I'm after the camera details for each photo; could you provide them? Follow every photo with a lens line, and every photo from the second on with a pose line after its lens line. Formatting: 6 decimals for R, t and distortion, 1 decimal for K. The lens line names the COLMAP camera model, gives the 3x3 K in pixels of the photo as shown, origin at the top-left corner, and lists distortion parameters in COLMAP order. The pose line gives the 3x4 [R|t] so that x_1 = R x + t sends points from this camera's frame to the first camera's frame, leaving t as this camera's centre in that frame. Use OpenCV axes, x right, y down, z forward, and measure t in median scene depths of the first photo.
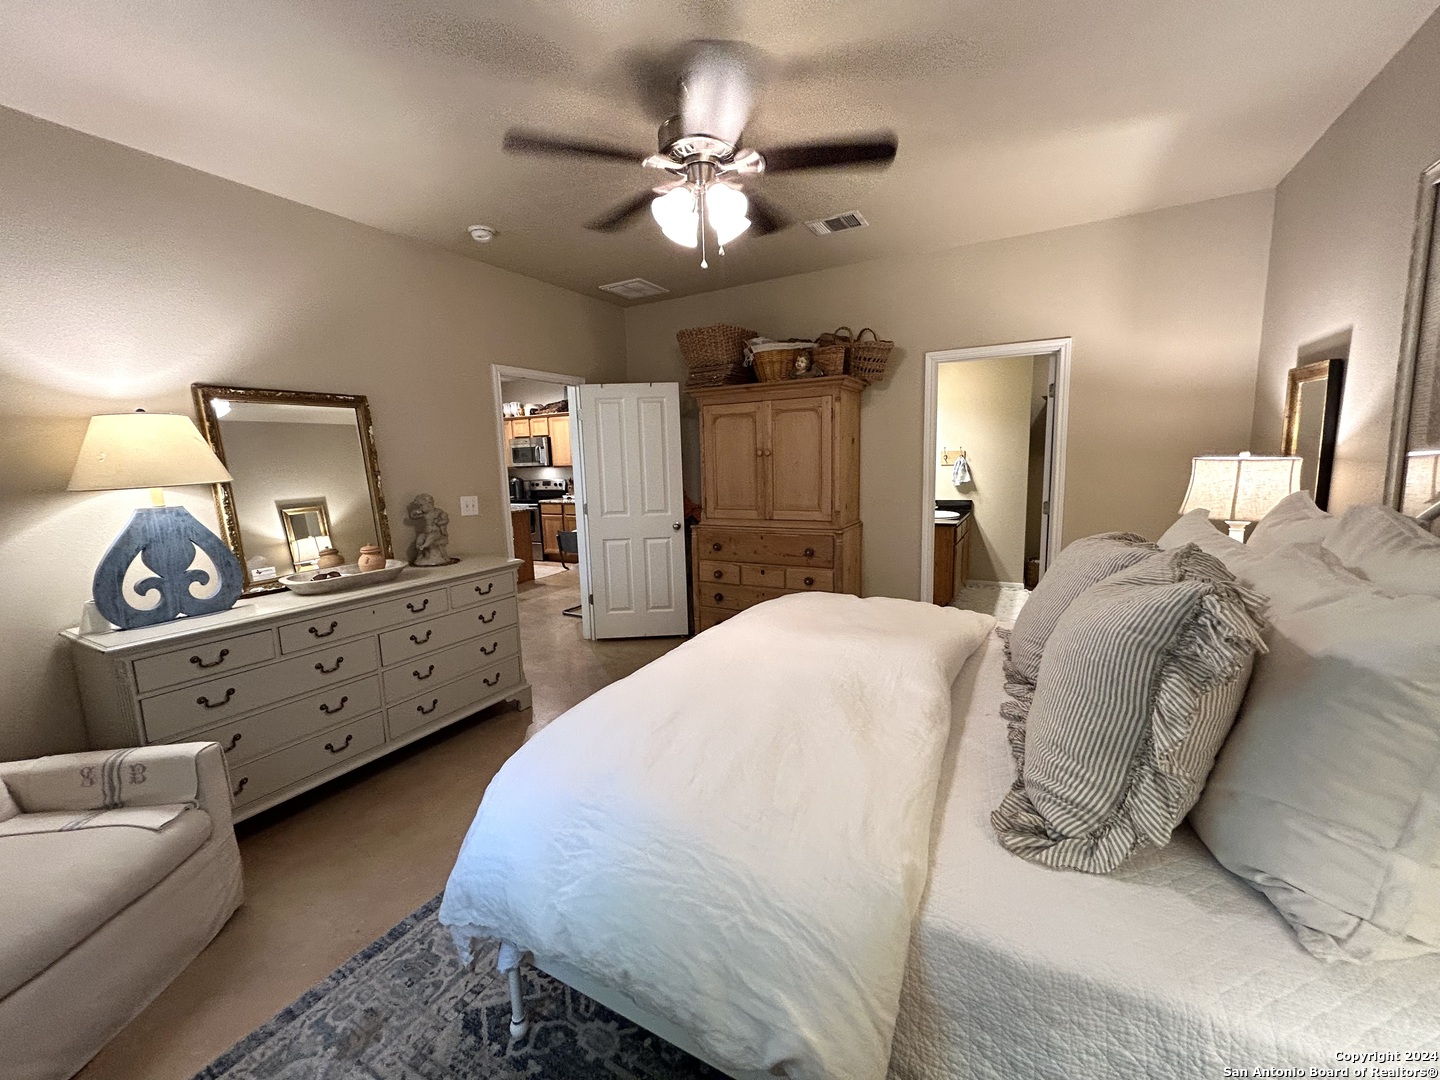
lens RADIAL K [[579.9, 0, 722.5], [0, 579.9, 536.1], [0, 0, 1]] dist [0.000536, -0.000721]
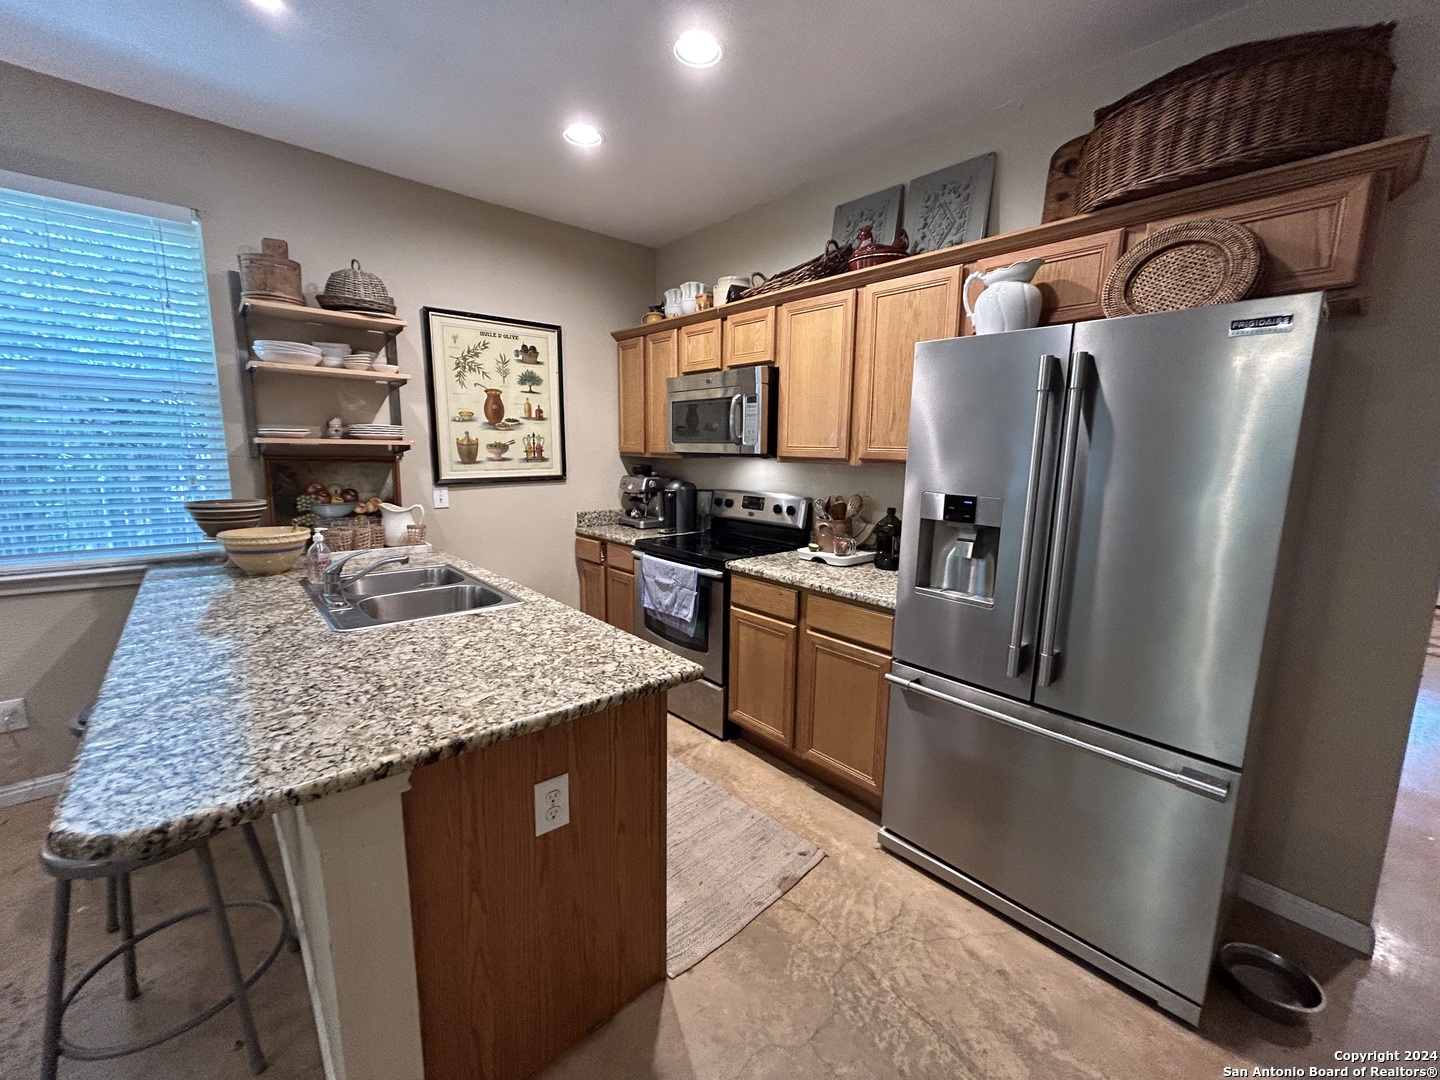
lens RADIAL K [[579.9, 0, 722.5], [0, 579.9, 536.1], [0, 0, 1]] dist [0.000536, -0.000721]
pose [[0.941736, 0.096572, -0.322191, -0.208804], [-0.090894, 0.995325, 0.032656, -0.082591], [0.323839, -0.001468, 0.946111, 0.669916]]
